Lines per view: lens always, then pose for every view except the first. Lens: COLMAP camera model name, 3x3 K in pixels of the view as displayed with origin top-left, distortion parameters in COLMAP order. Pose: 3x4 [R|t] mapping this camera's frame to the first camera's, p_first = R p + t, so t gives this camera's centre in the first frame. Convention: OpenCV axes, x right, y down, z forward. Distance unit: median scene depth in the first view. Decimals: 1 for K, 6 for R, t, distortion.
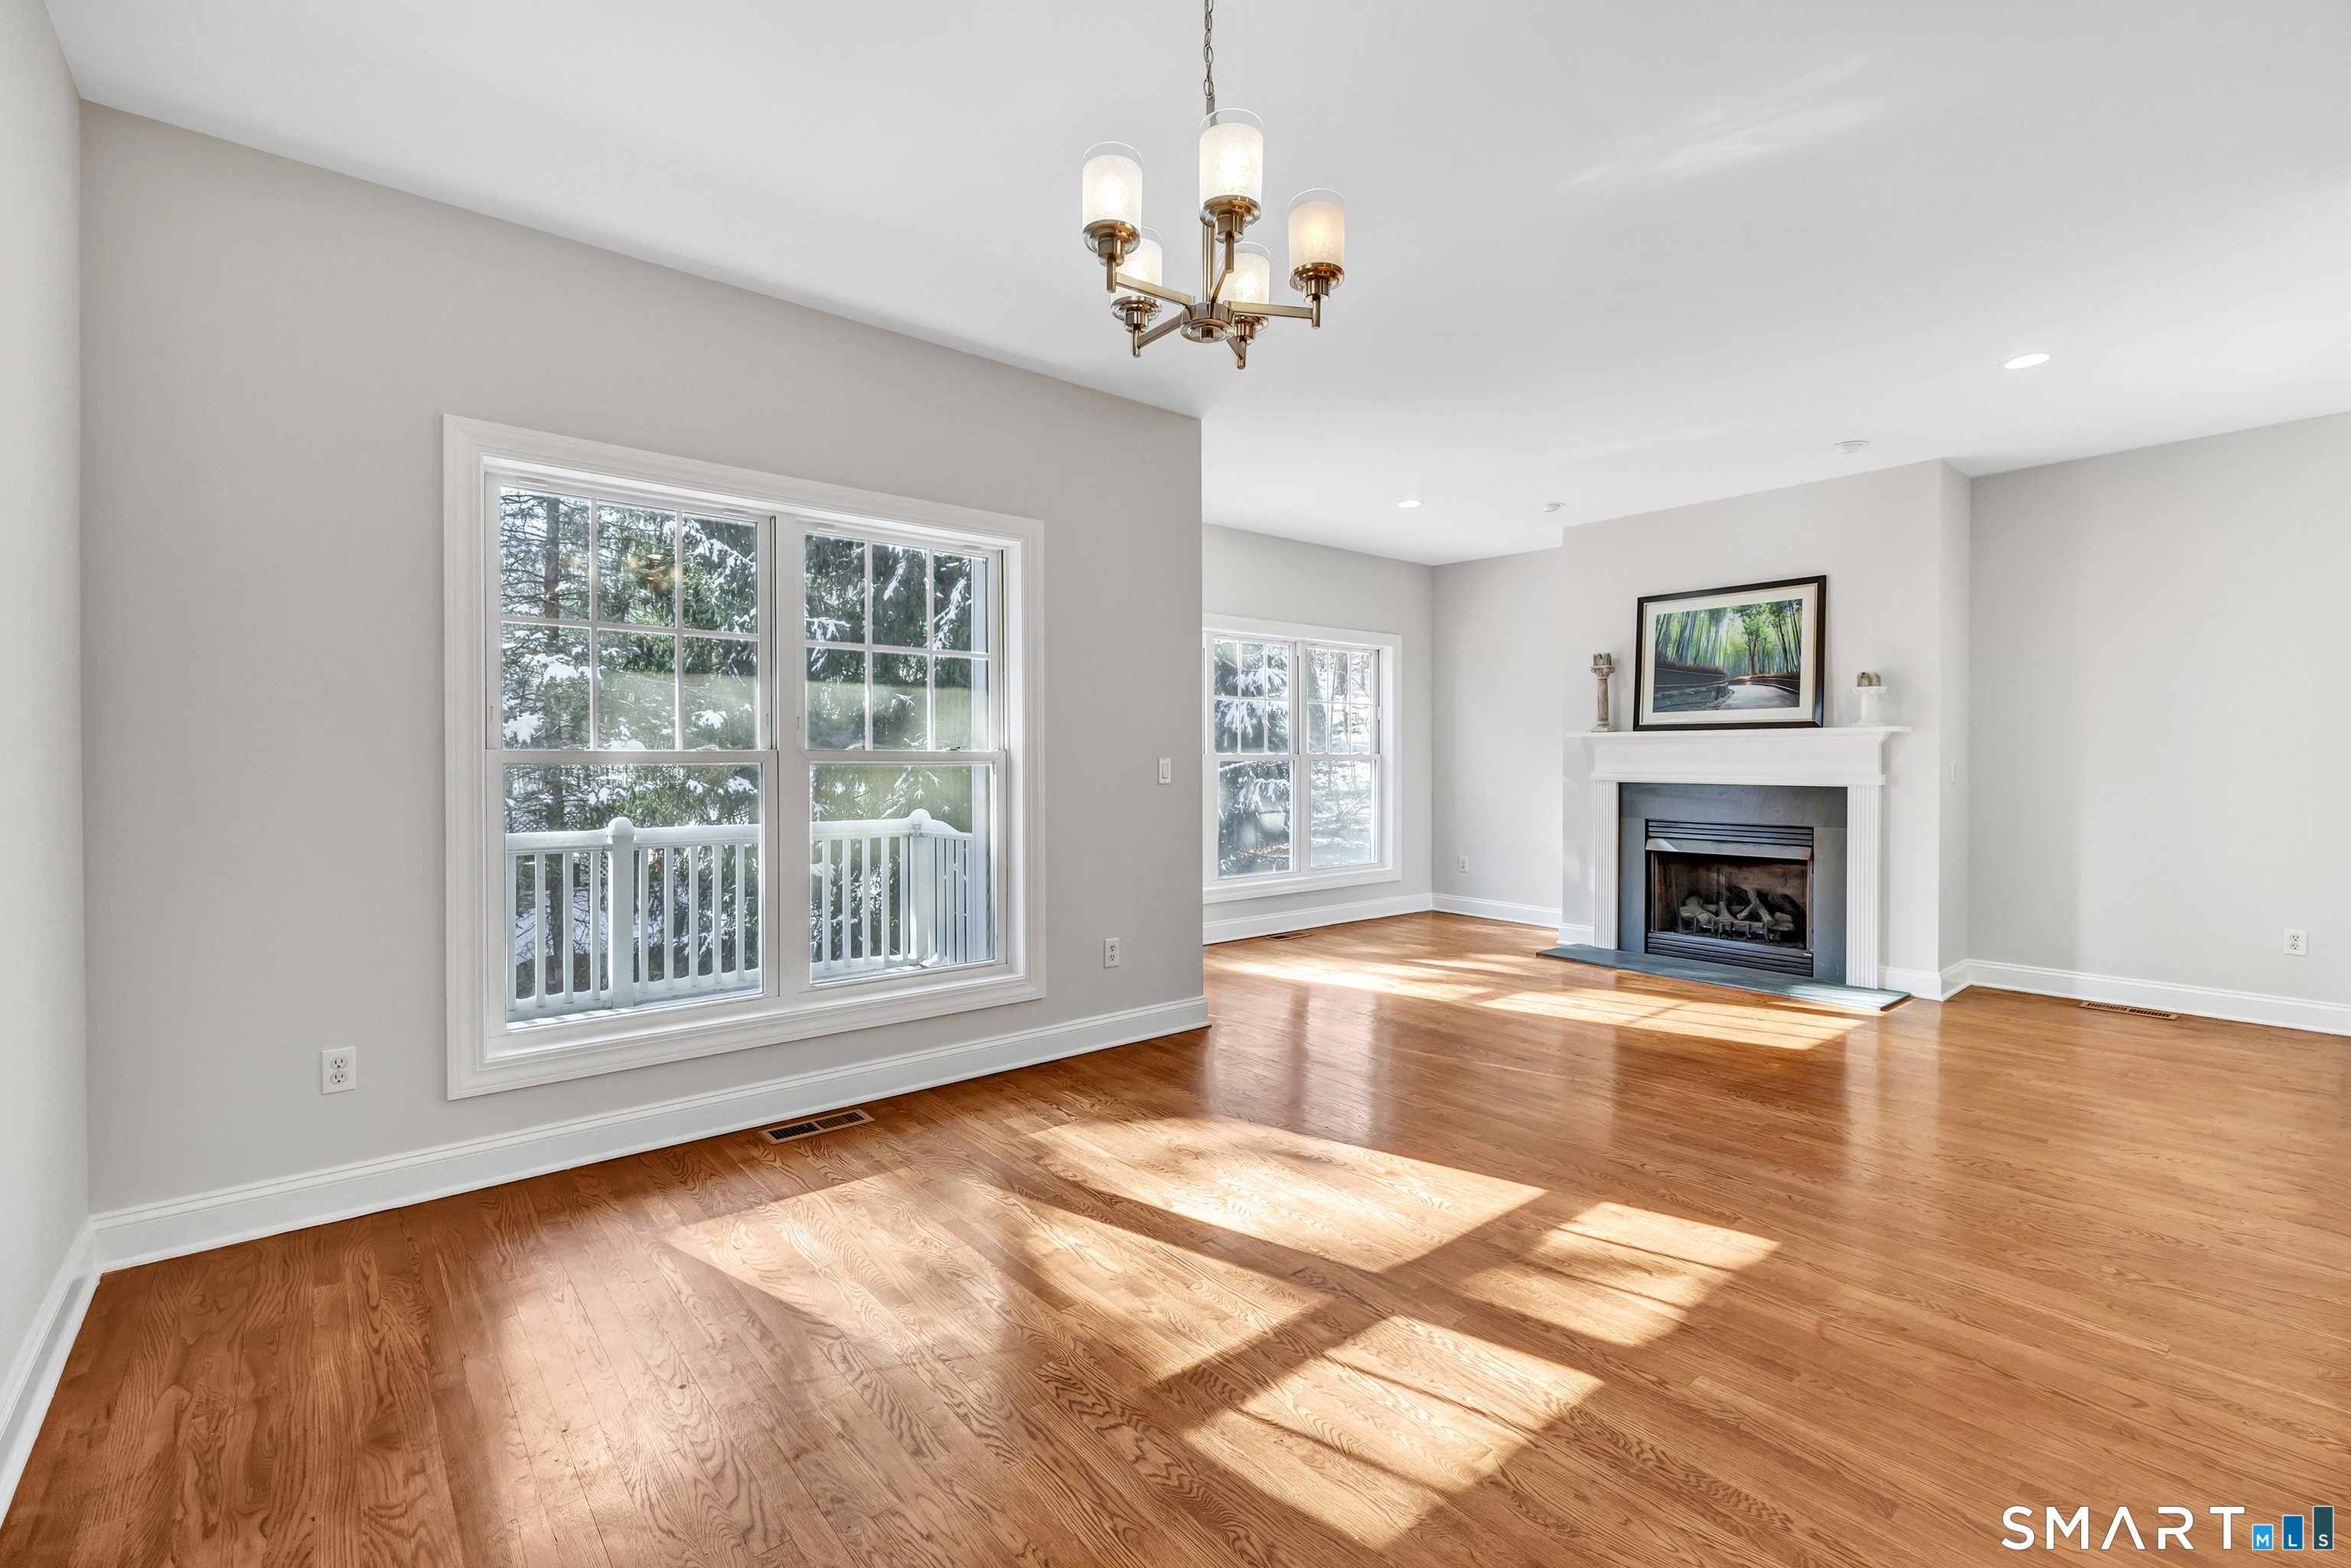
lens RADIAL K [[1035.7, 0, 1176.7], [0, 1035.7, 762.2], [0, 0, 1]] dist [0.004230, 0.000506]
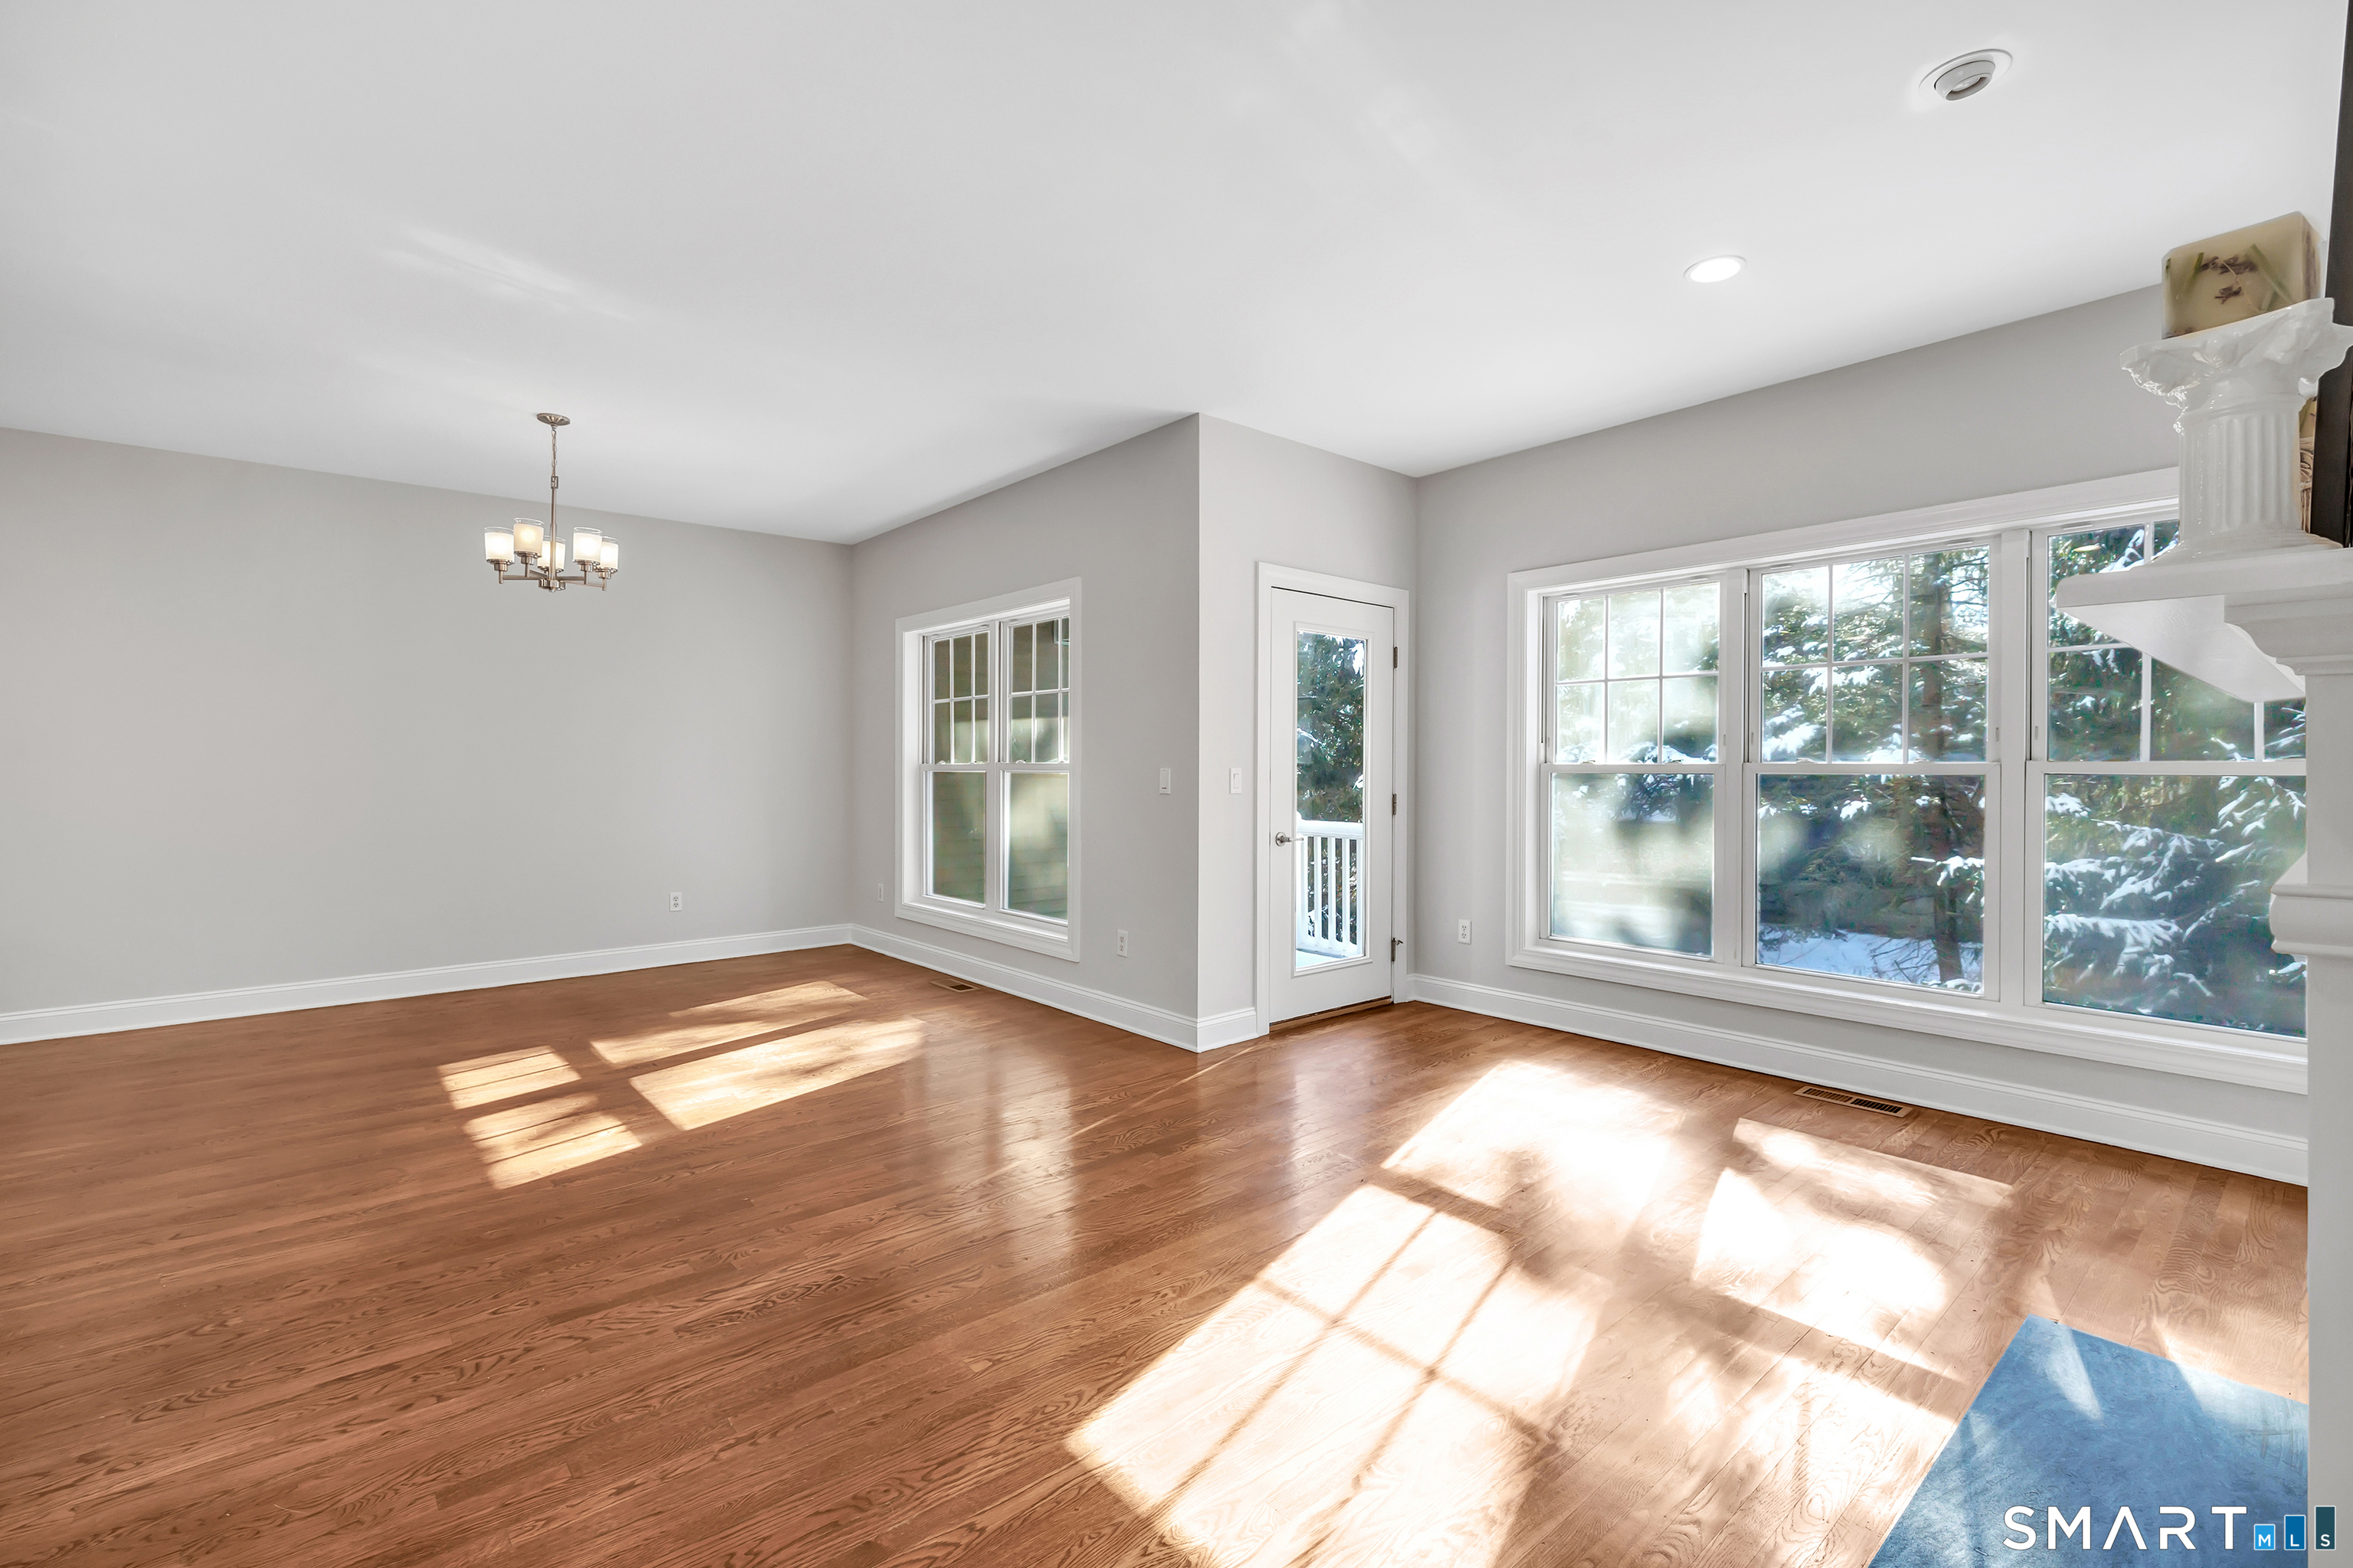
lens RADIAL K [[1036.7, 0, 1162.5], [0, 1036.7, 767.4], [0, 0, 1]] dist [0.004230, 0.000506]
pose [[0.000282, -0.002406, -0.999997, 0.795781], [-0.003964, 0.999989, -0.002407, -0.000938], [0.999992, 0.003965, 0.000272, 0.795735]]
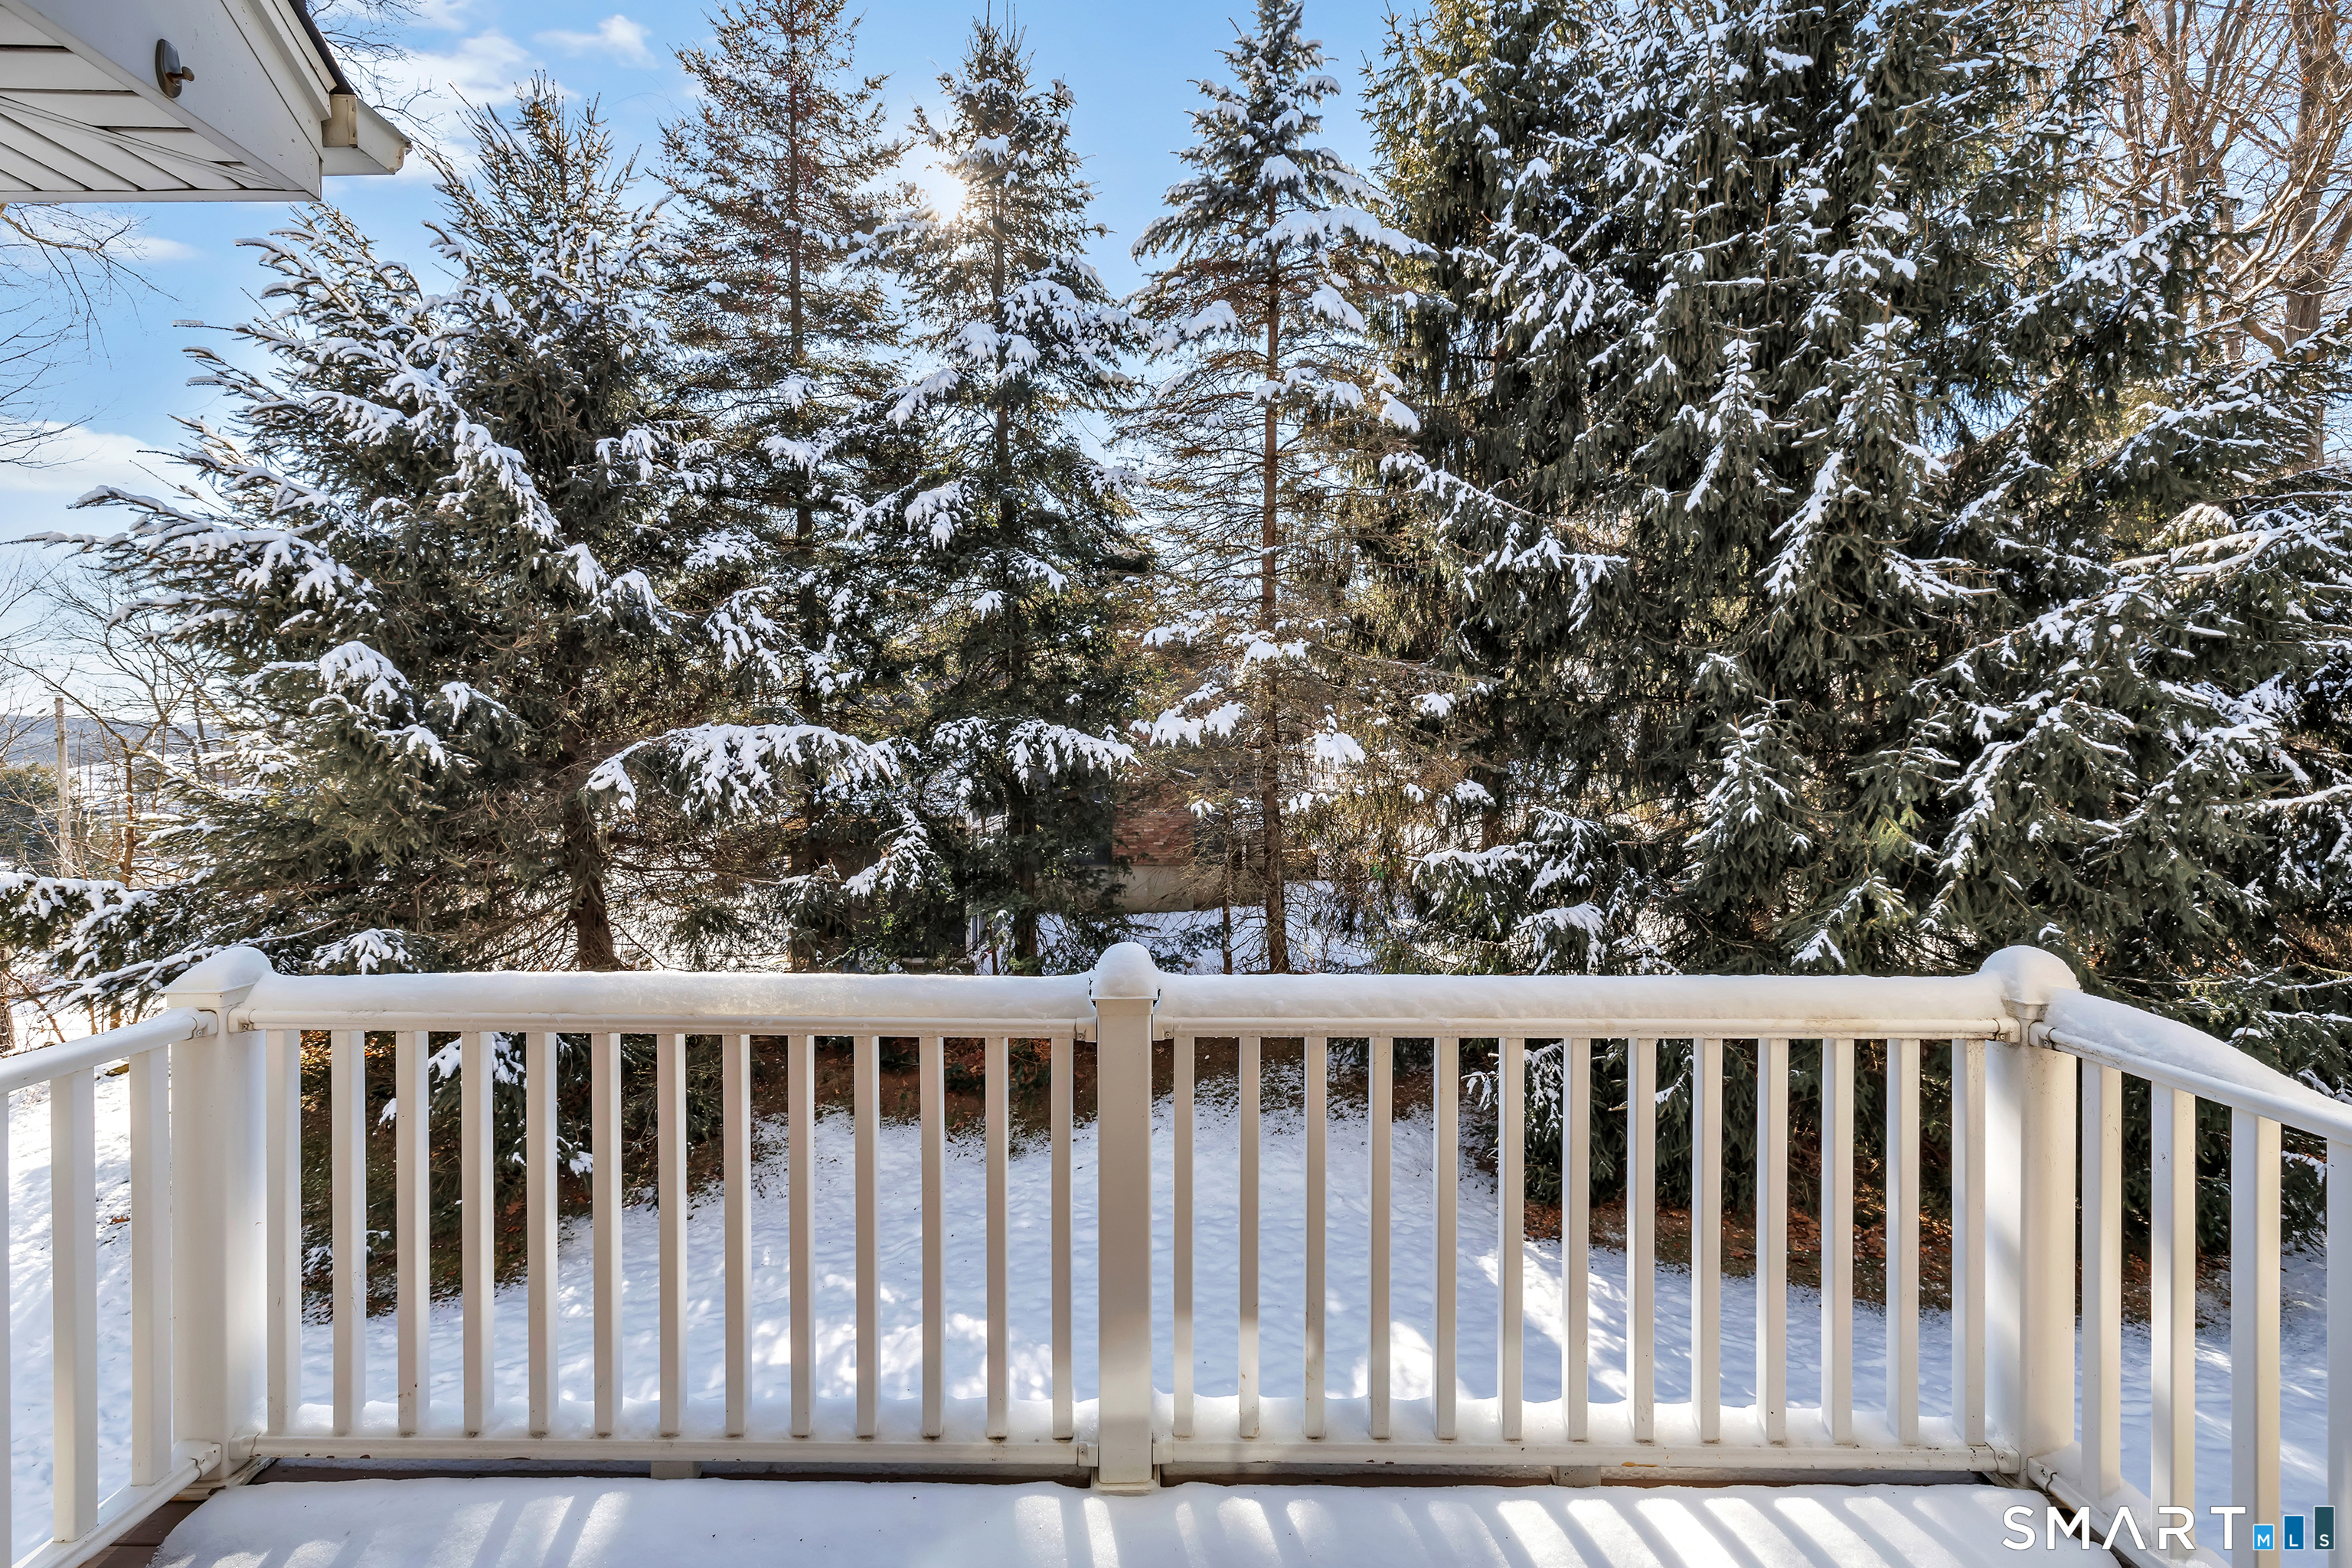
lens RADIAL K [[1018.4, 0, 1177.8], [0, 1018.4, 749.4], [0, 0, 1]] dist [-0.001608, 0.001509]
pose [[0.778527, -0.000709, -0.627611, -0.289210], [-0.000053, 0.999999, -0.001194, -0.017336], [0.627612, 0.000963, 0.778526, 0.678056]]
